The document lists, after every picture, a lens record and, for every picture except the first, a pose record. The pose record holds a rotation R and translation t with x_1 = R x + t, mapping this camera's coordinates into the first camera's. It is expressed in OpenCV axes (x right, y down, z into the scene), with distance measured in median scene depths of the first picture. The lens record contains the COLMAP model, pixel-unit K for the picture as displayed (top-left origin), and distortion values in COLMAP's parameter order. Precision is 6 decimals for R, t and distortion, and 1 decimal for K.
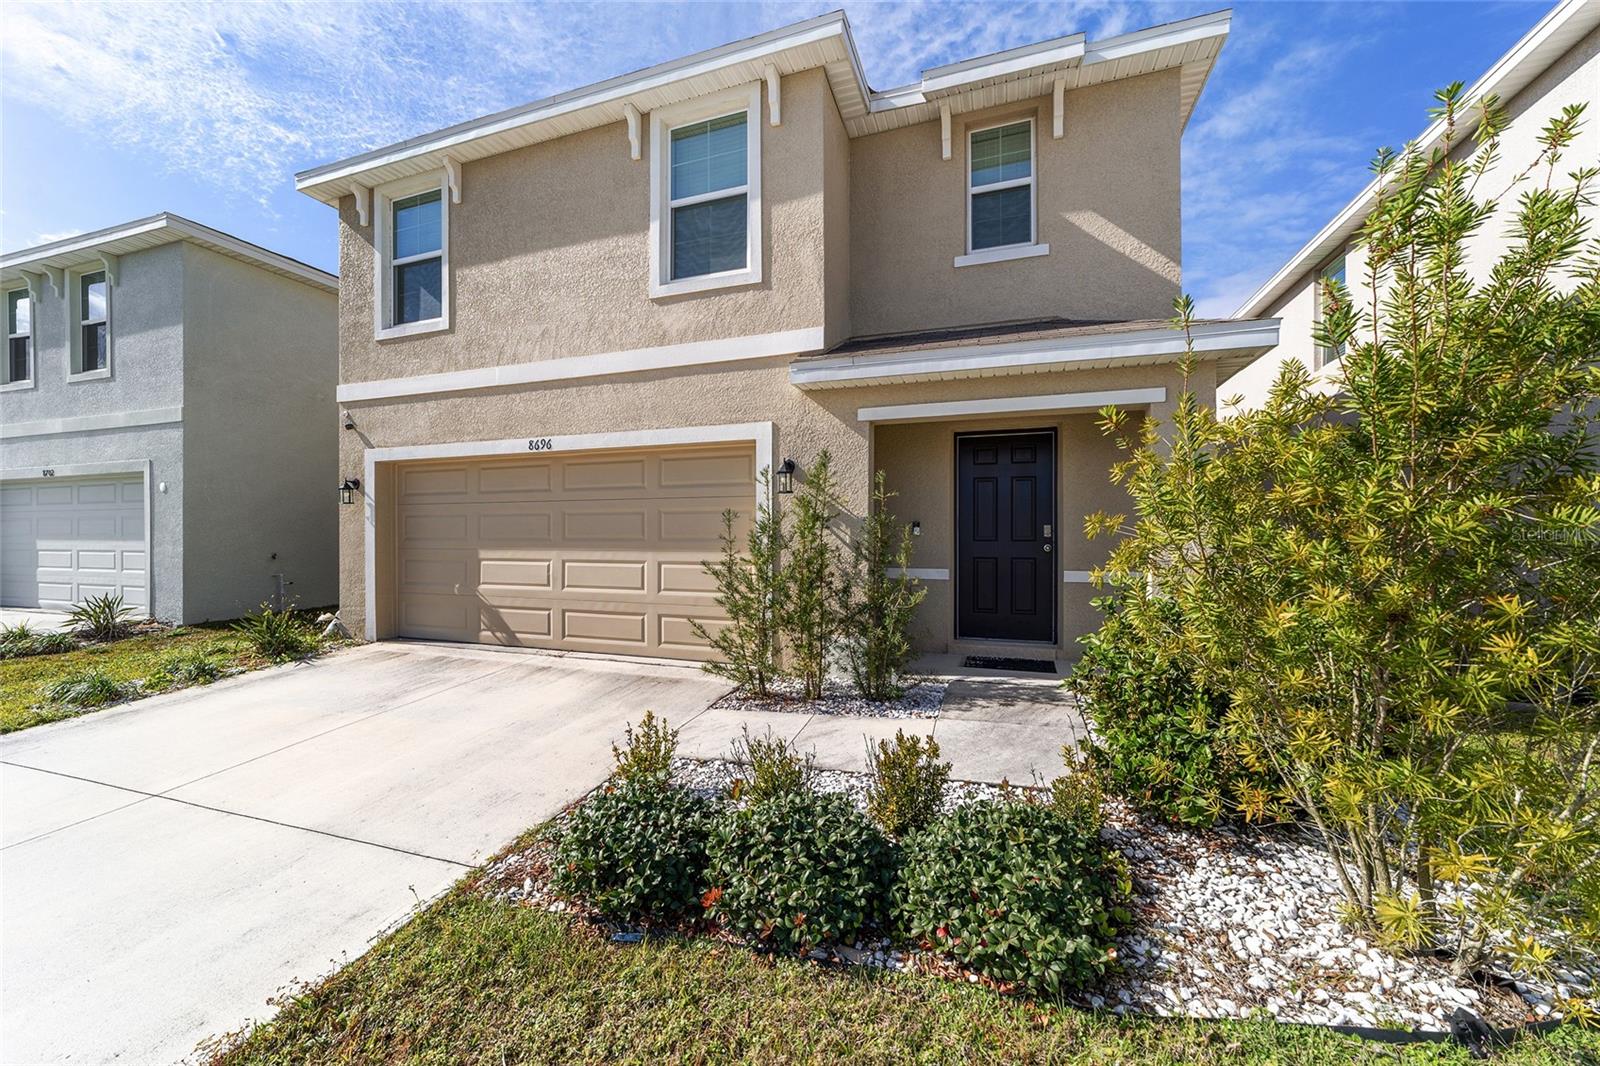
lens RADIAL K [[613.5, 0, 792.7], [0, 613.5, 535.2], [0, 0, 1]] dist [-0.013956, 0.006587]
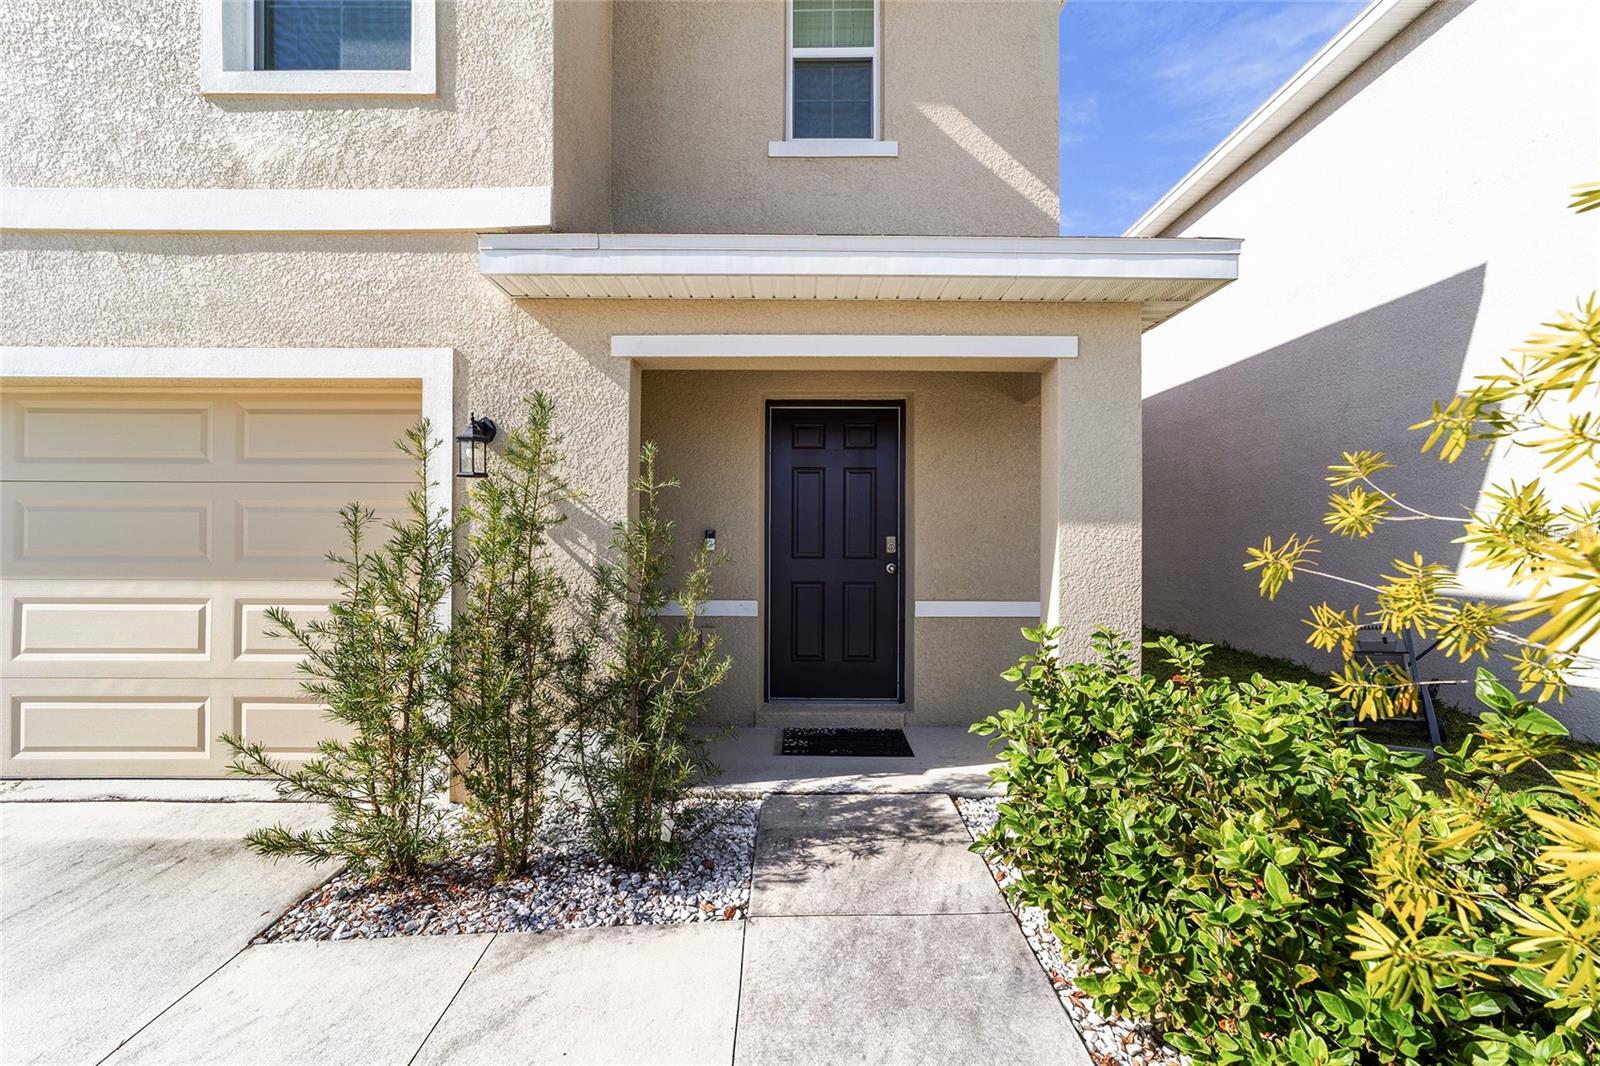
lens RADIAL K [[613.5, 0, 795.1], [0, 613.5, 535.2], [0, 0, 1]] dist [-0.013956, 0.006587]
pose [[0.945310, 0.005942, 0.326120, 0.073364], [-0.004567, 0.999977, -0.004984, -0.013603], [-0.326142, 0.003222, 0.945315, 0.350874]]
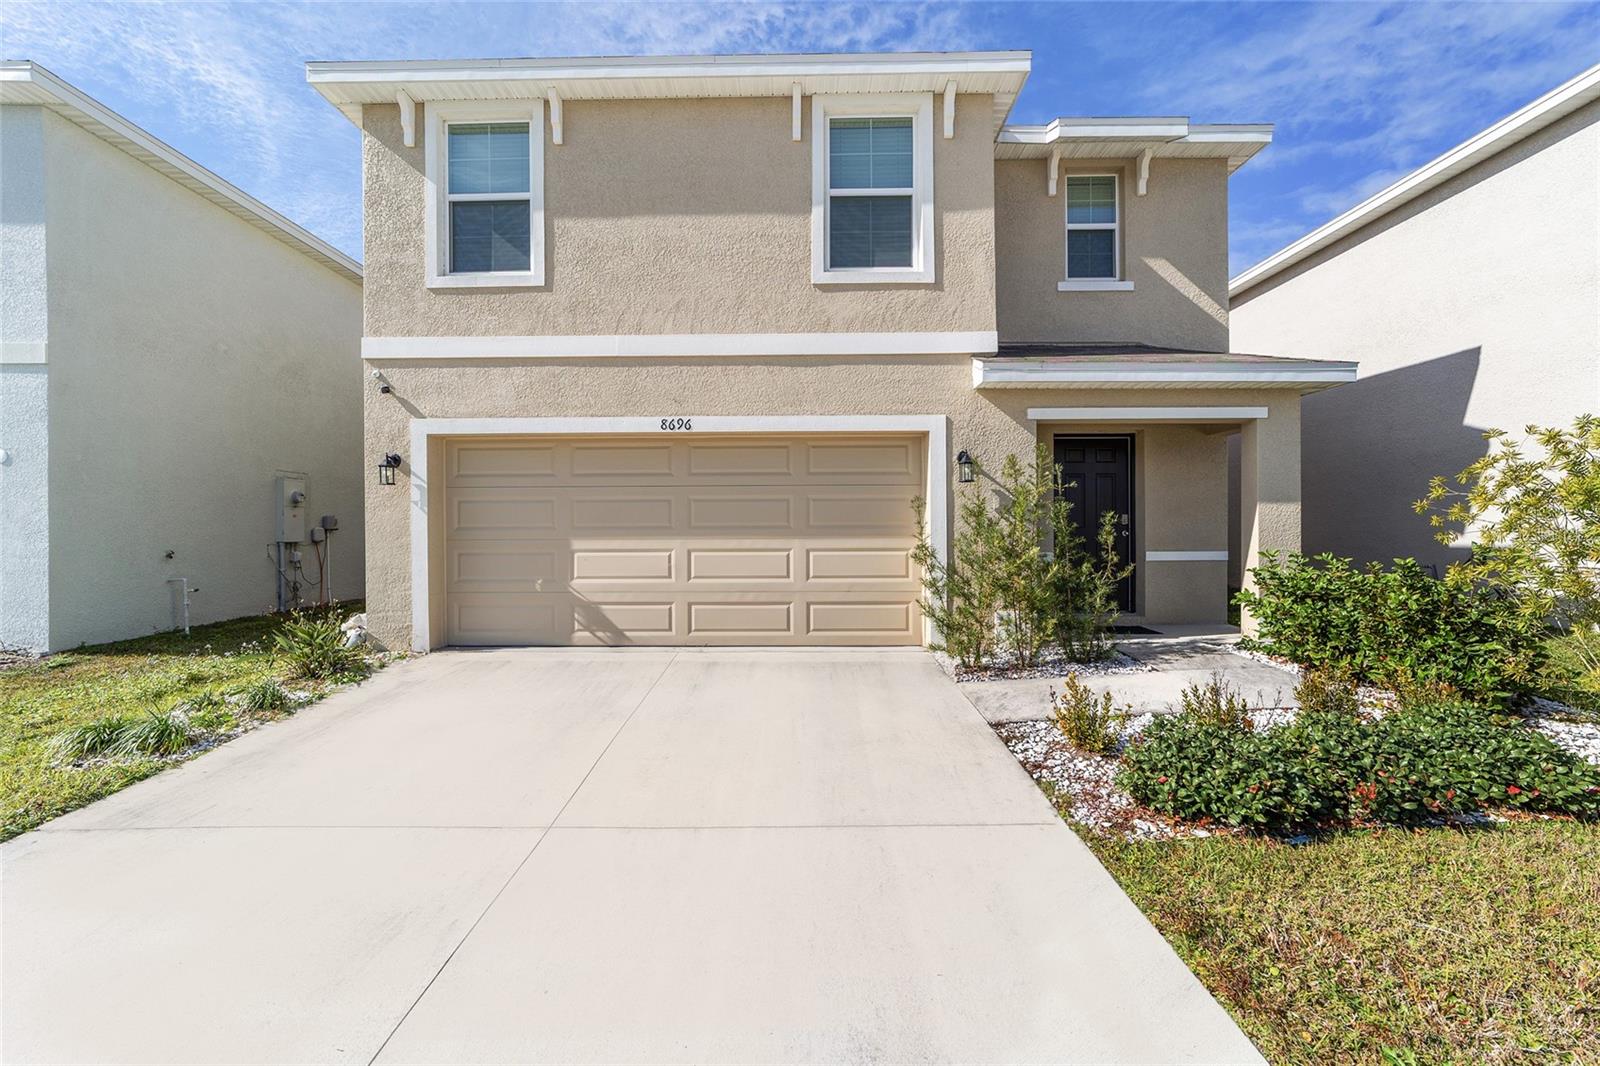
lens RADIAL K [[613.5, 0, 794.4], [0, 613.5, 535.2], [0, 0, 1]] dist [-0.013956, 0.006587]
pose [[0.946229, -0.004001, 0.323473, -0.582737], [0.003961, 0.999992, 0.000782, 0.020599], [-0.323474, 0.000541, 0.946237, 0.070012]]
